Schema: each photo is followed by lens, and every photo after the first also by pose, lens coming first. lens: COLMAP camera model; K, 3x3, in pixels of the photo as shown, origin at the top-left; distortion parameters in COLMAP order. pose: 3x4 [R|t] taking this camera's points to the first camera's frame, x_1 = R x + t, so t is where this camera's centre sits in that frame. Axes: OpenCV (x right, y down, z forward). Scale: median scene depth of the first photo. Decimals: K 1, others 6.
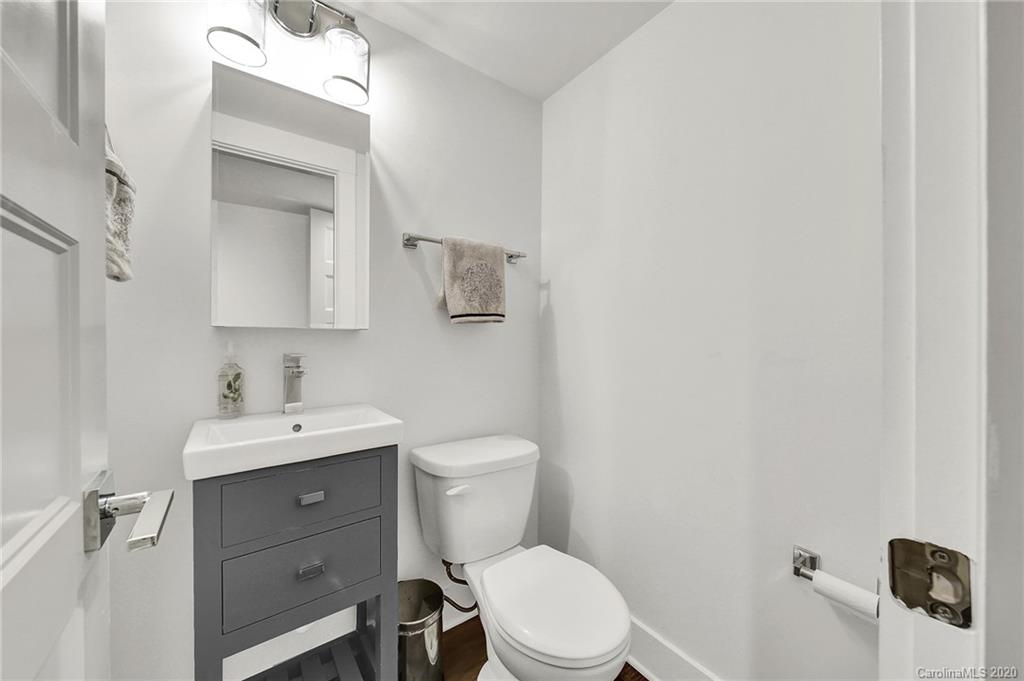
lens RADIAL K [[365.2, 0, 512.6], [0, 365.2, 339.4], [0, 0, 1]] dist [-0.002868, -0.000167]
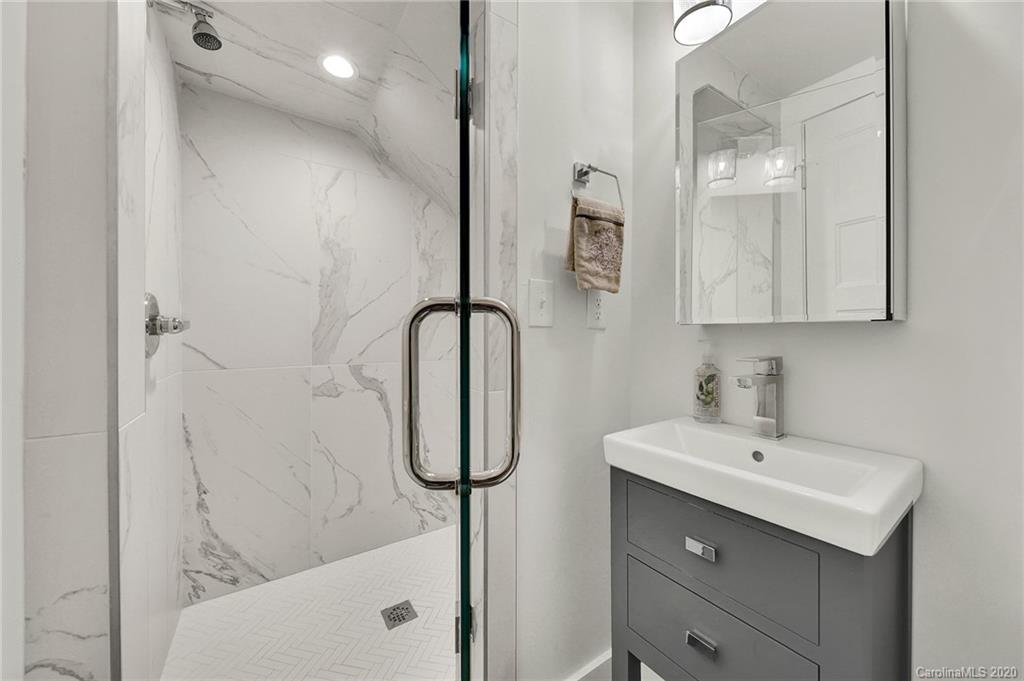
lens RADIAL K [[365.2, 0, 512.6], [0, 365.2, 339.4], [0, 0, 1]] dist [-0.002868, -0.000167]
pose [[-0.038863, 0.007207, -0.999219, 0.182405], [0.007070, 0.999951, 0.006937, -0.005838], [0.999220, -0.006795, -0.038912, 0.545864]]
